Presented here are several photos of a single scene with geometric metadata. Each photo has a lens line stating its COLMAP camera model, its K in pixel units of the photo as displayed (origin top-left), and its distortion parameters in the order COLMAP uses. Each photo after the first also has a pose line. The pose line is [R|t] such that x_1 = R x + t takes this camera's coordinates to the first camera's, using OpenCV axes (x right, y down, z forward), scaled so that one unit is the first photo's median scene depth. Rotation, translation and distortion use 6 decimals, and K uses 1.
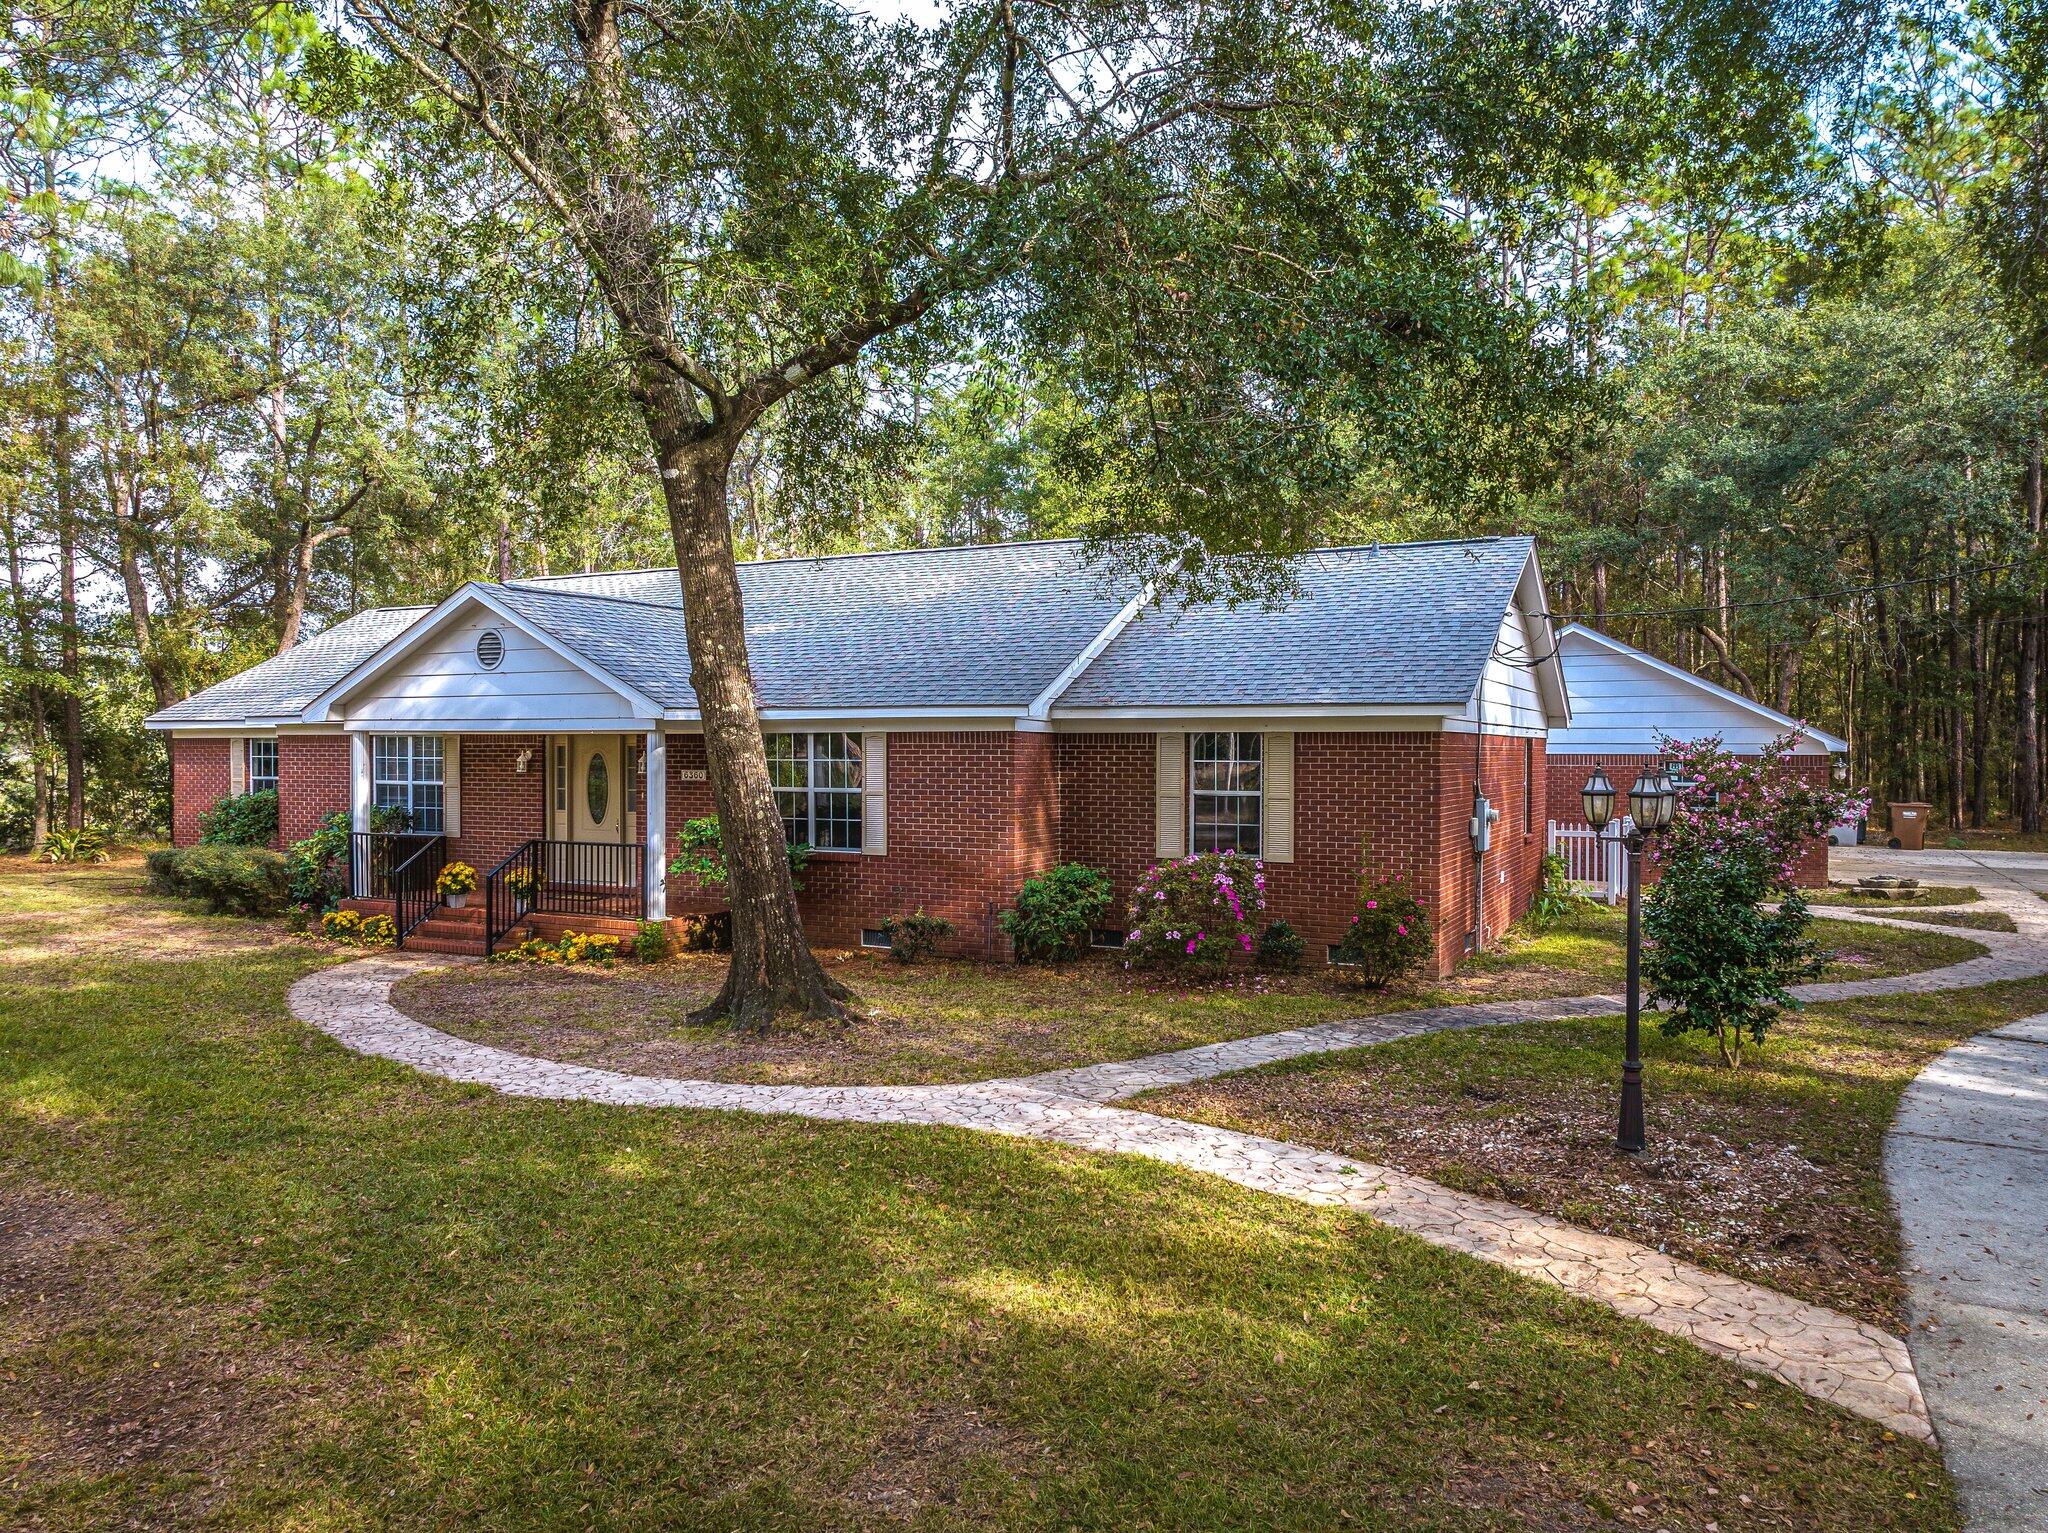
lens RADIAL K [[1448.4, 0, 1024.4], [0, 1448.4, 754.4], [0, 0, 1]] dist [-0.036531, 0.020947]
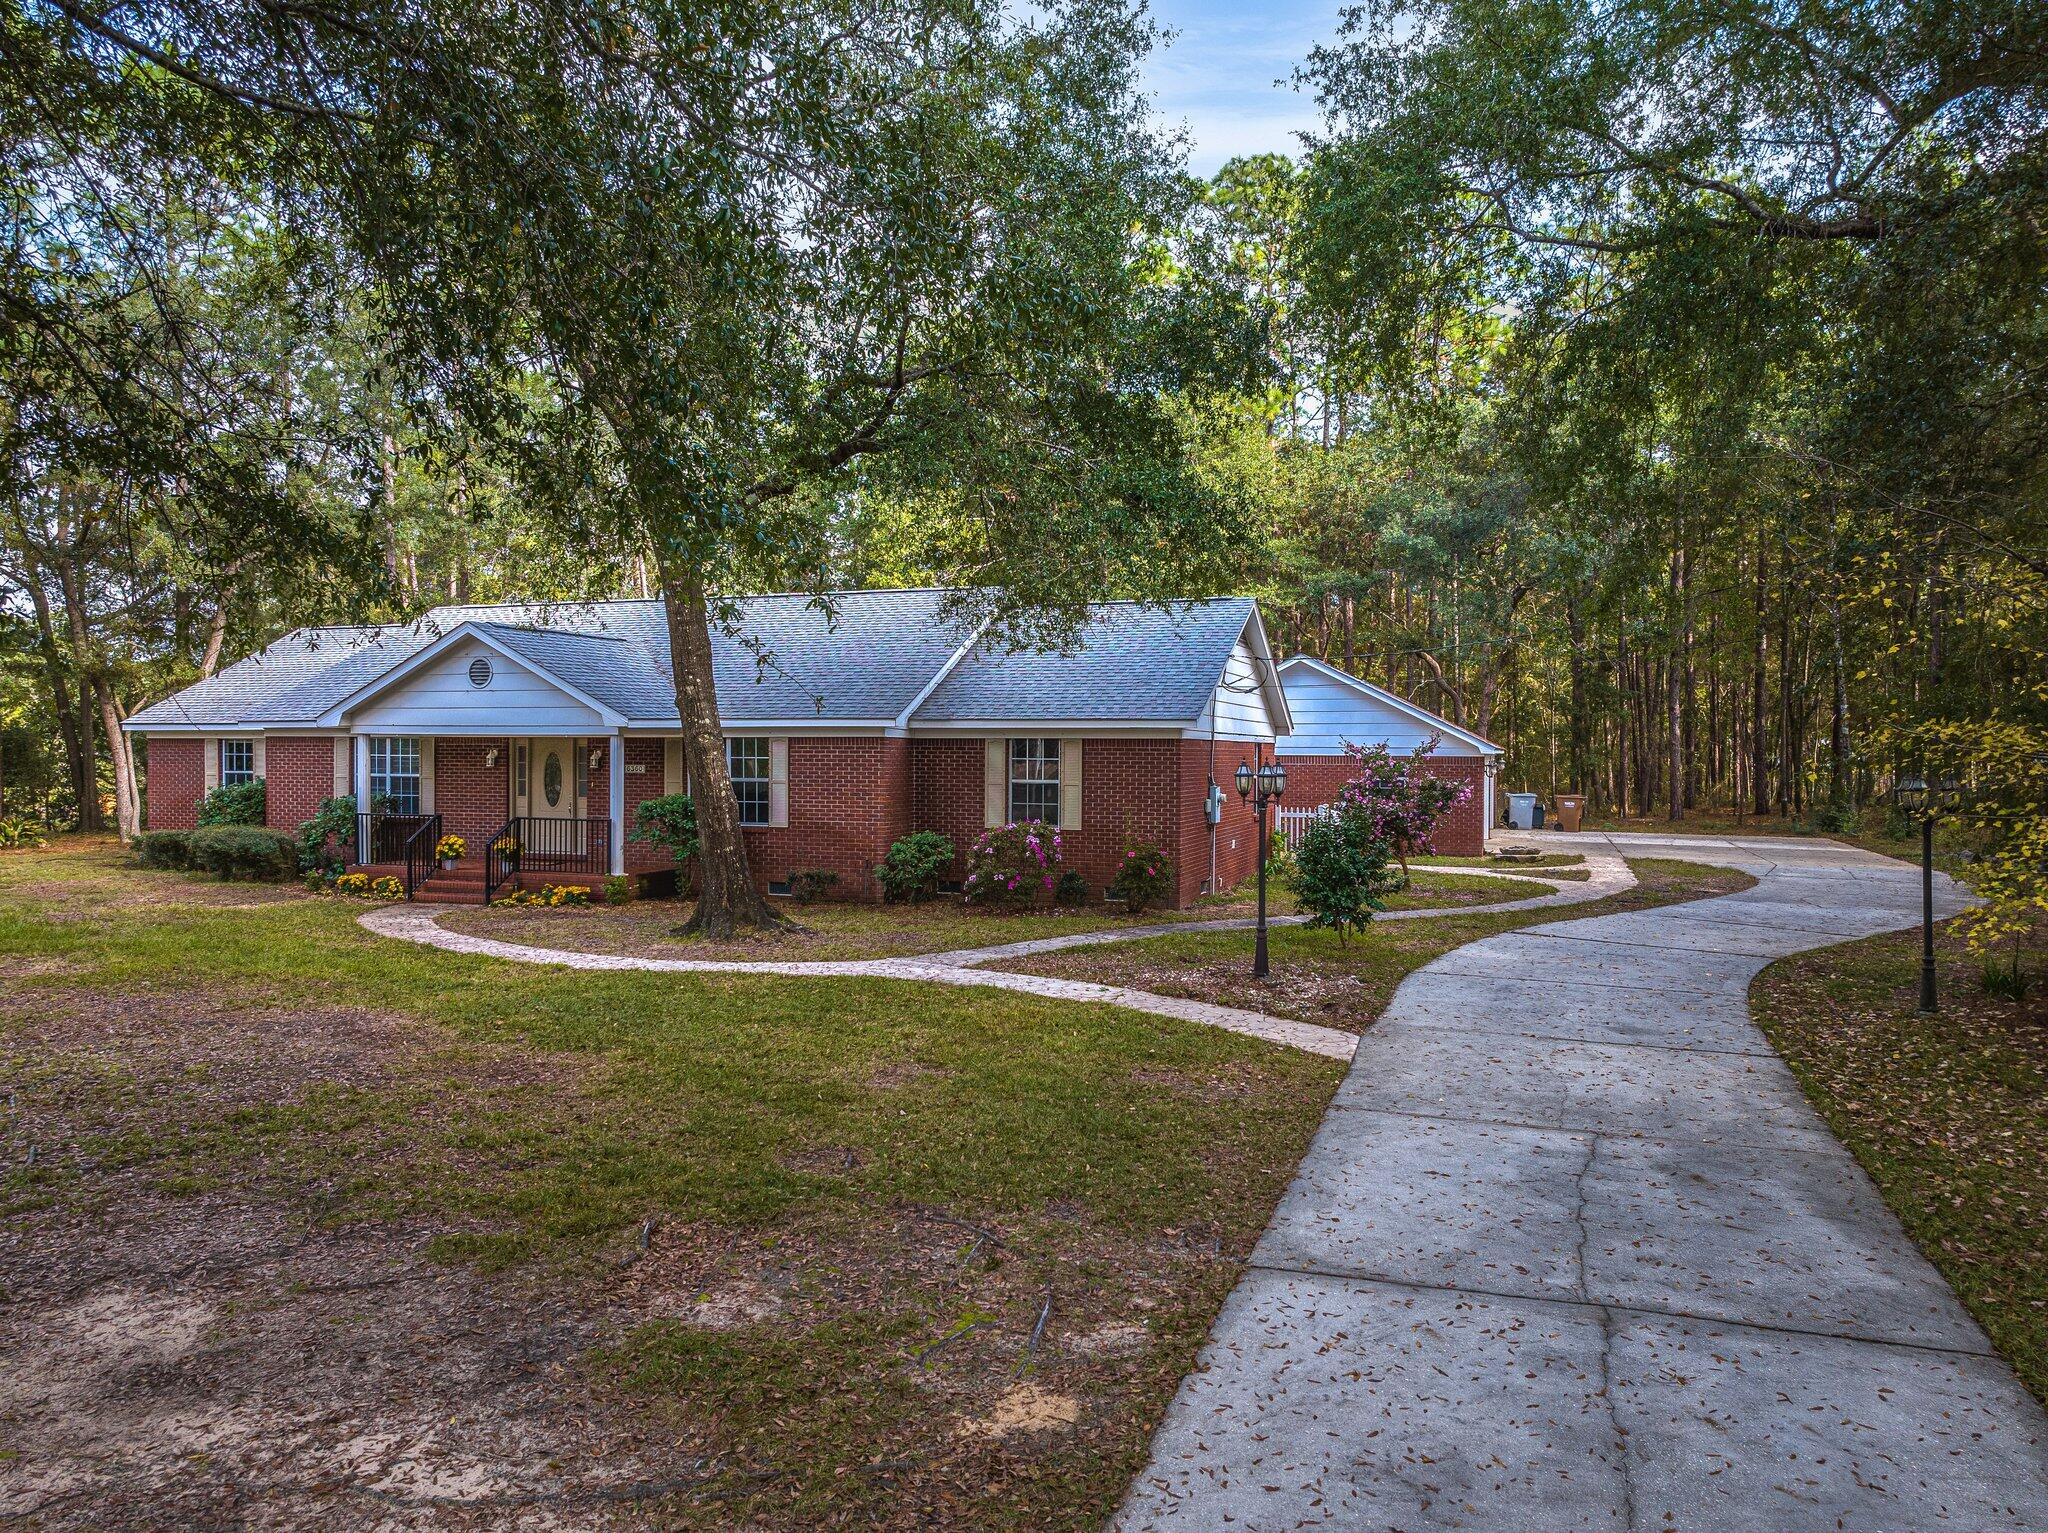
lens RADIAL K [[1448.4, 0, 1021.7], [0, 1448.4, 754.6], [0, 0, 1]] dist [-0.036531, 0.020947]
pose [[0.991539, 0.002945, 0.129775, -0.052390], [-0.002820, 0.999995, -0.001143, 0.002126], [-0.129778, 0.000767, 0.991543, -0.368701]]
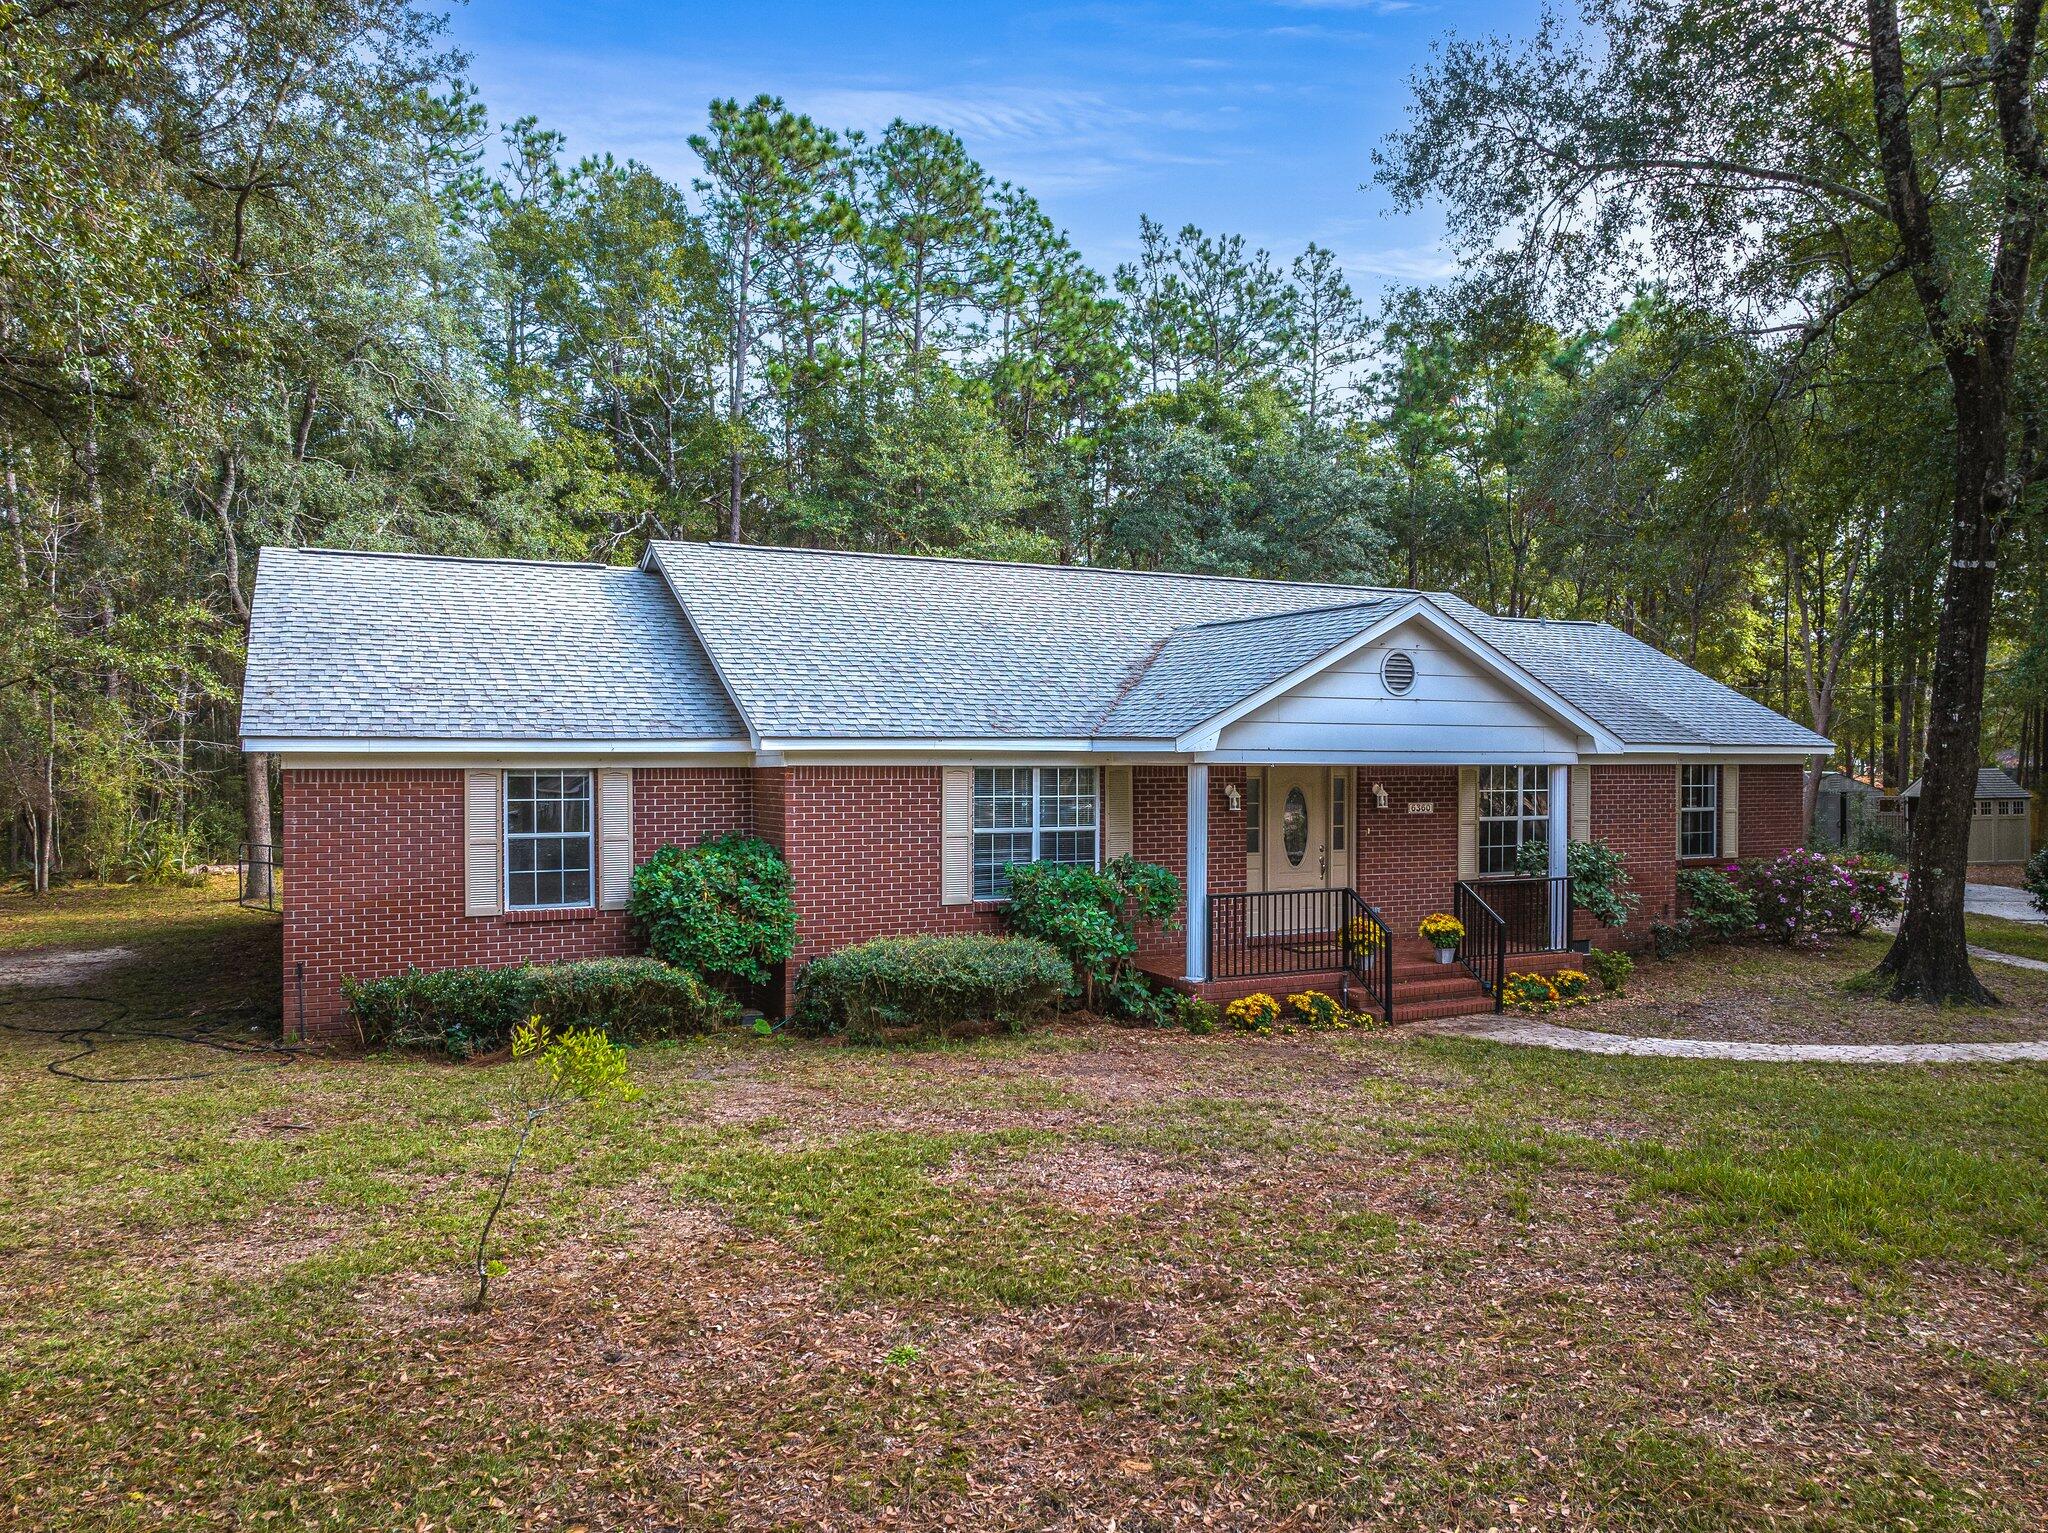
lens RADIAL K [[1448.4, 0, 965.5], [0, 1448.4, 734.4], [0, 0, 1]] dist [-0.036531, 0.020947]
pose [[0.626308, 0.021184, 0.779287, -1.255992], [0.012831, 0.999215, -0.037475, -0.003037], [-0.779470, 0.033469, 0.625545, 0.649281]]
